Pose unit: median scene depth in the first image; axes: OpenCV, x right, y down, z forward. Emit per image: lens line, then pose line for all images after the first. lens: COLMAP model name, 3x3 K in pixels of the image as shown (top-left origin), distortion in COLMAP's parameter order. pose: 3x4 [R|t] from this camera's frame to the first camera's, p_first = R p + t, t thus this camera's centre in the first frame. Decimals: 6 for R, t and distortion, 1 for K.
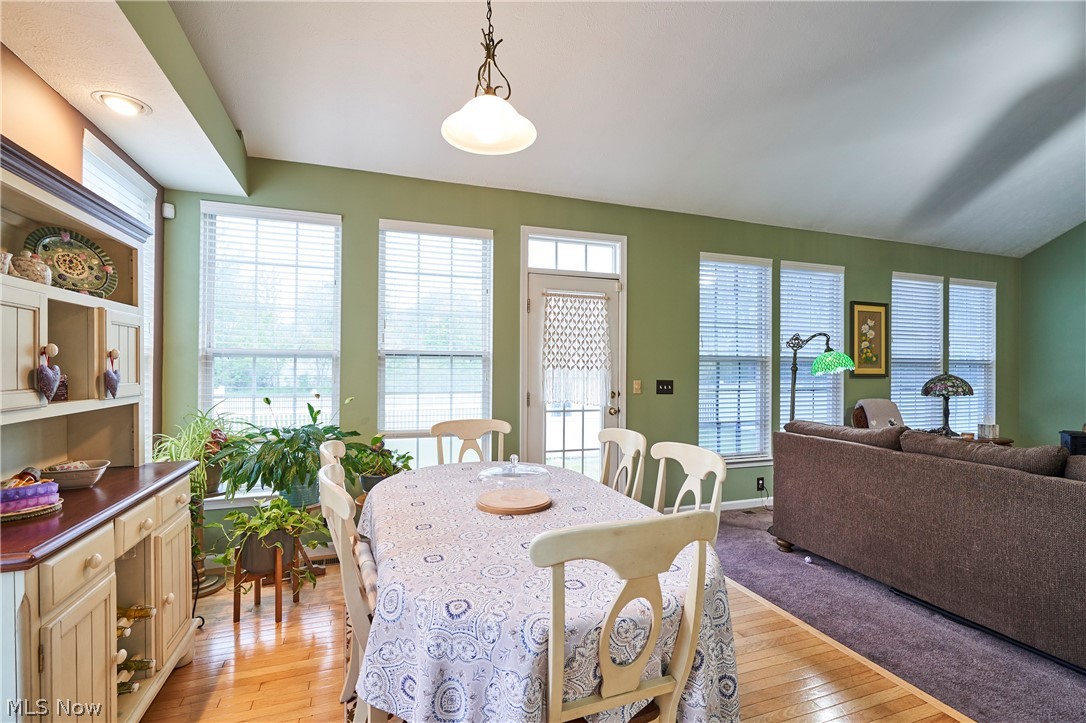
lens RADIAL K [[500.4, 0, 545.6], [0, 500.4, 368.6], [0, 0, 1]] dist [-0.008475, -0.000050]
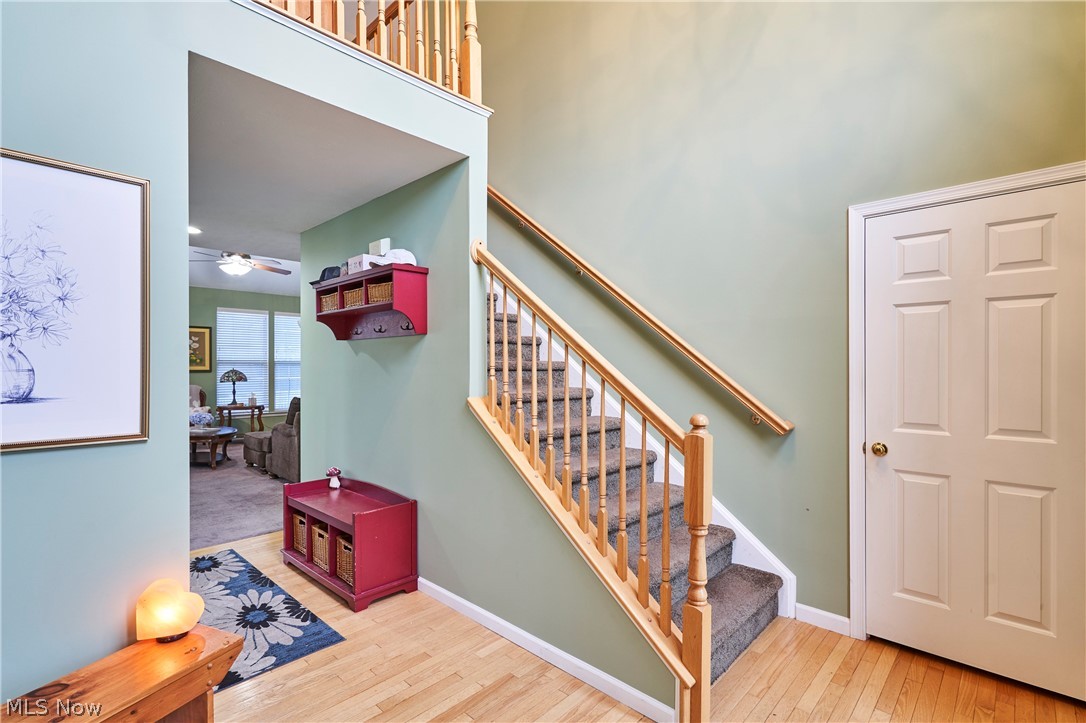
lens RADIAL K [[500.4, 0, 547.4], [0, 500.4, 366.2], [0, 0, 1]] dist [-0.008475, -0.000050]
pose [[0.889249, -0.007143, 0.457367, 0.952826], [0.006346, 0.999974, 0.003278, 0.000547], [-0.457379, -0.000012, 0.889272, -1.004672]]
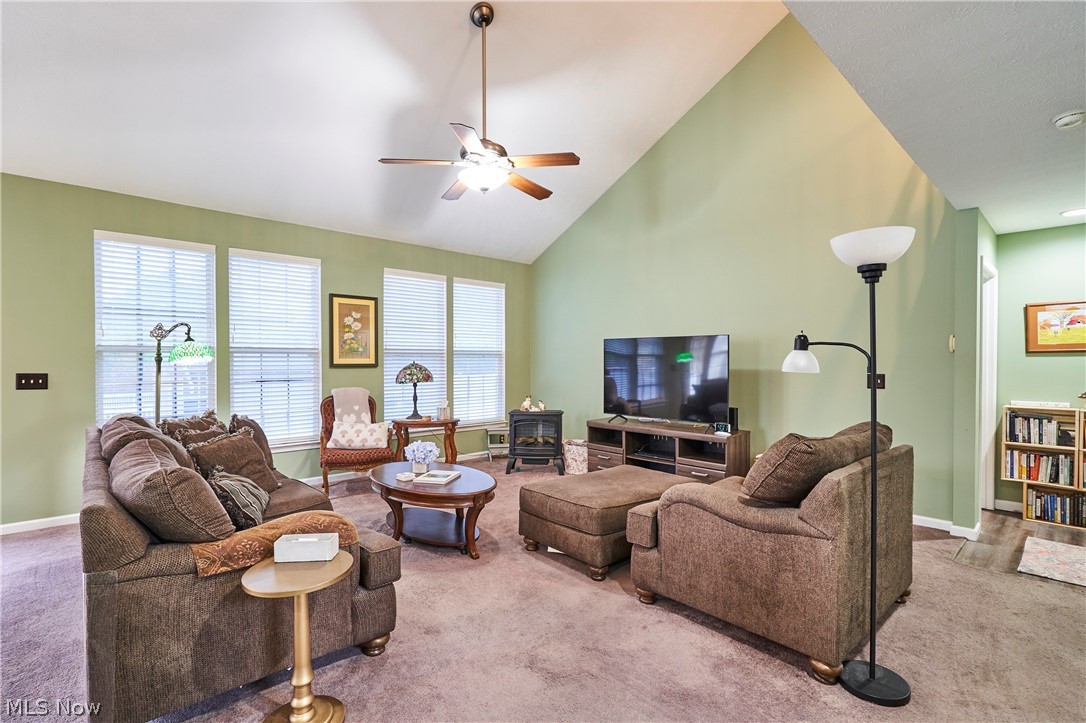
lens RADIAL K [[500.4, 0, 541.9], [0, 500.4, 365.1], [0, 0, 1]] dist [-0.008475, -0.000050]
pose [[0.916897, -0.009886, 0.399002, 0.603182], [0.004917, 0.999897, 0.013475, 0.001202], [-0.399094, -0.010394, 0.916851, -0.124351]]
